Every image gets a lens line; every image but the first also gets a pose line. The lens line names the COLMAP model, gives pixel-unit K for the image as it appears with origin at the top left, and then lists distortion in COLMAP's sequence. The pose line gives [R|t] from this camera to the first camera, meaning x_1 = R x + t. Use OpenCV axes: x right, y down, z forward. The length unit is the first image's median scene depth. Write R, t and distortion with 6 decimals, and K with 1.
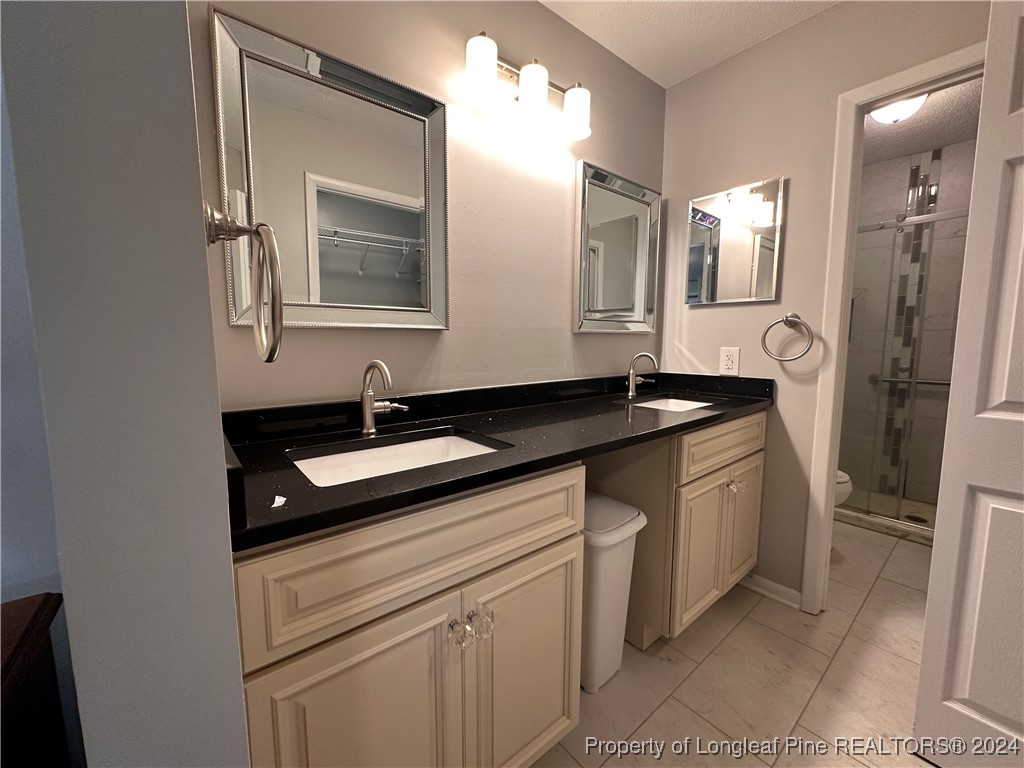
lens RADIAL K [[409.3, 0, 514.7], [0, 409.3, 384.8], [0, 0, 1]] dist [-0.002623, -0.000263]
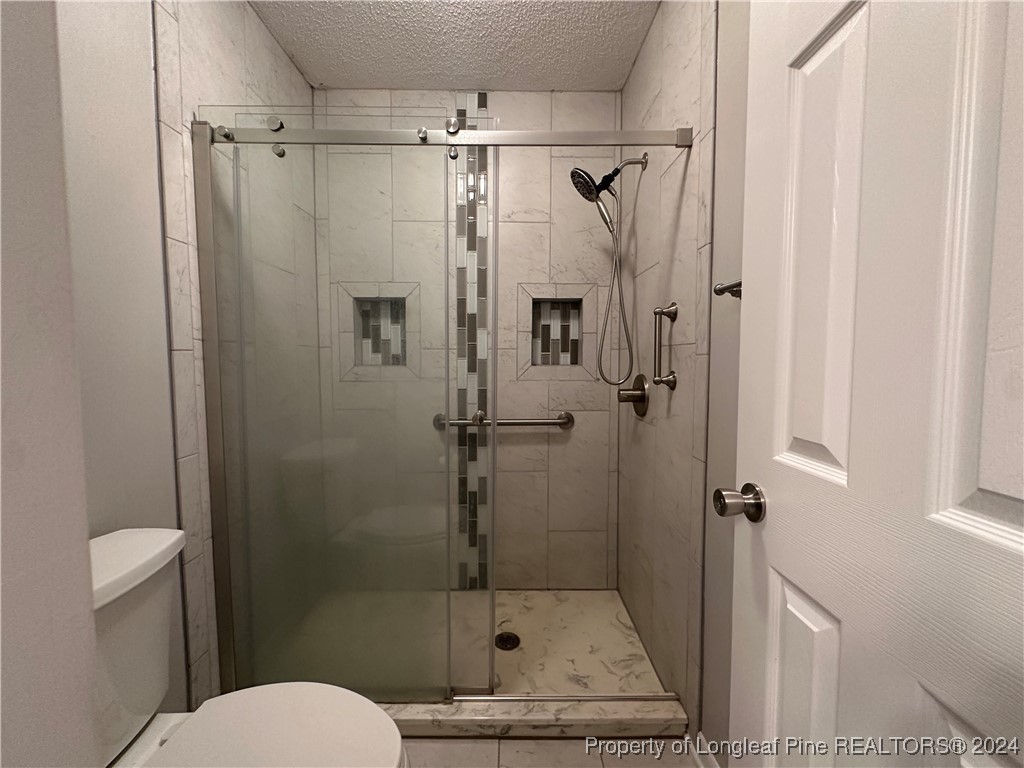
lens RADIAL K [[409.3, 0, 513.7], [0, 409.3, 382.5], [0, 0, 1]] dist [-0.002623, -0.000263]
pose [[0.632958, -0.045509, 0.772847, 0.466302], [0.081522, 0.996639, -0.008080, -0.064366], [-0.769882, 0.068118, 0.634541, 0.505194]]
